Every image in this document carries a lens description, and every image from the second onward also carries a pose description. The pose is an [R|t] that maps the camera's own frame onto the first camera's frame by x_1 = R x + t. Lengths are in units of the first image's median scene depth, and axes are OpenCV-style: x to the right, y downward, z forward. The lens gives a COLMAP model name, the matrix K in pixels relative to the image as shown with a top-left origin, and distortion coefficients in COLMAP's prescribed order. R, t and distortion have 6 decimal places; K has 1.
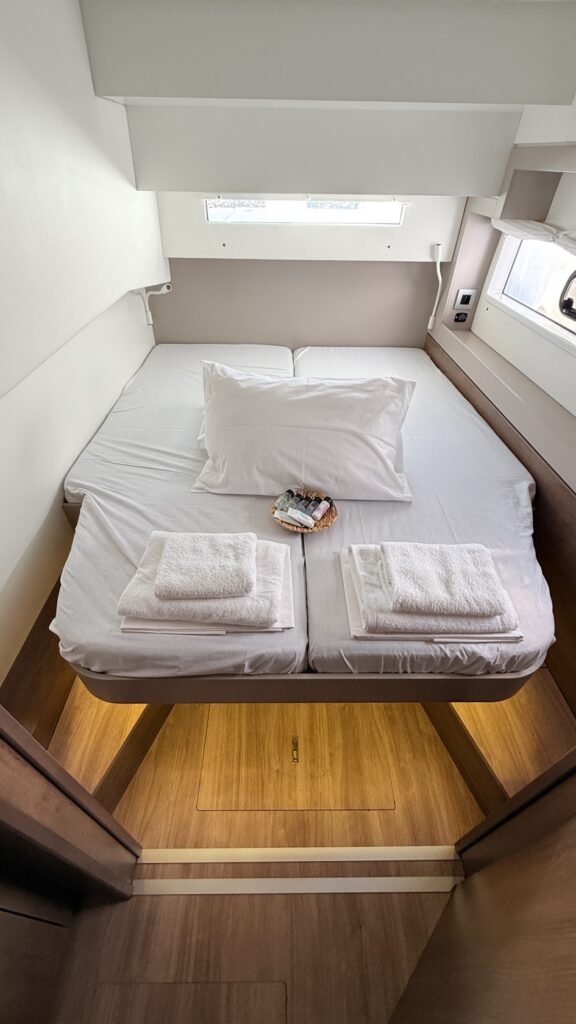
lens RADIAL K [[406.8, 0, 288.0], [0, 406.8, 512.0], [0, 0, 1]] dist [0.000666, 0.000107]
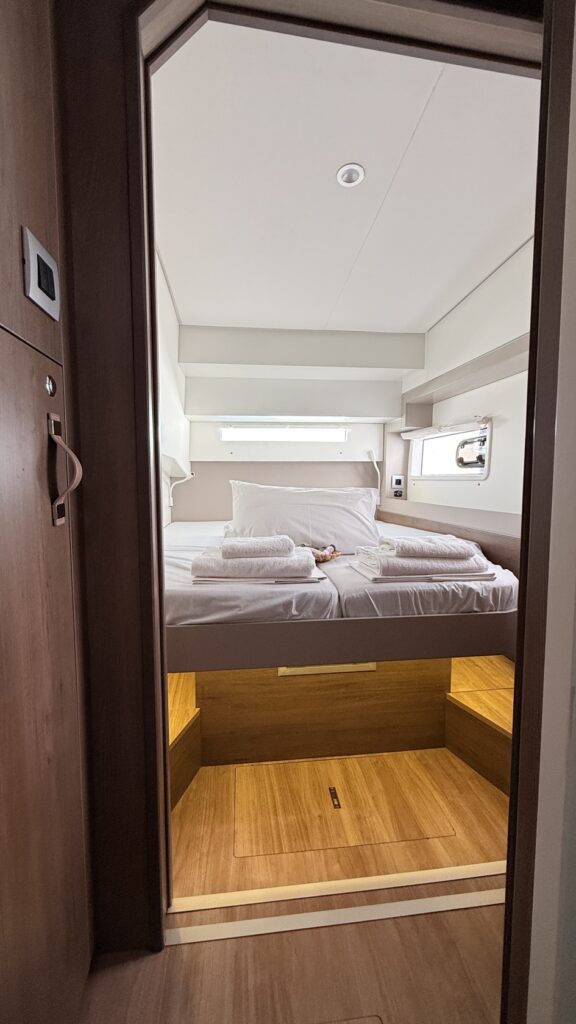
lens RADIAL K [[406.8, 0, 288.0], [0, 406.8, 512.0], [0, 0, 1]] dist [0.000666, 0.000107]
pose [[0.994389, -0.028307, 0.101927, -0.187257], [0.083159, 0.804717, -0.587805, 0.691347], [-0.065384, 0.592983, 0.802556, -0.126309]]
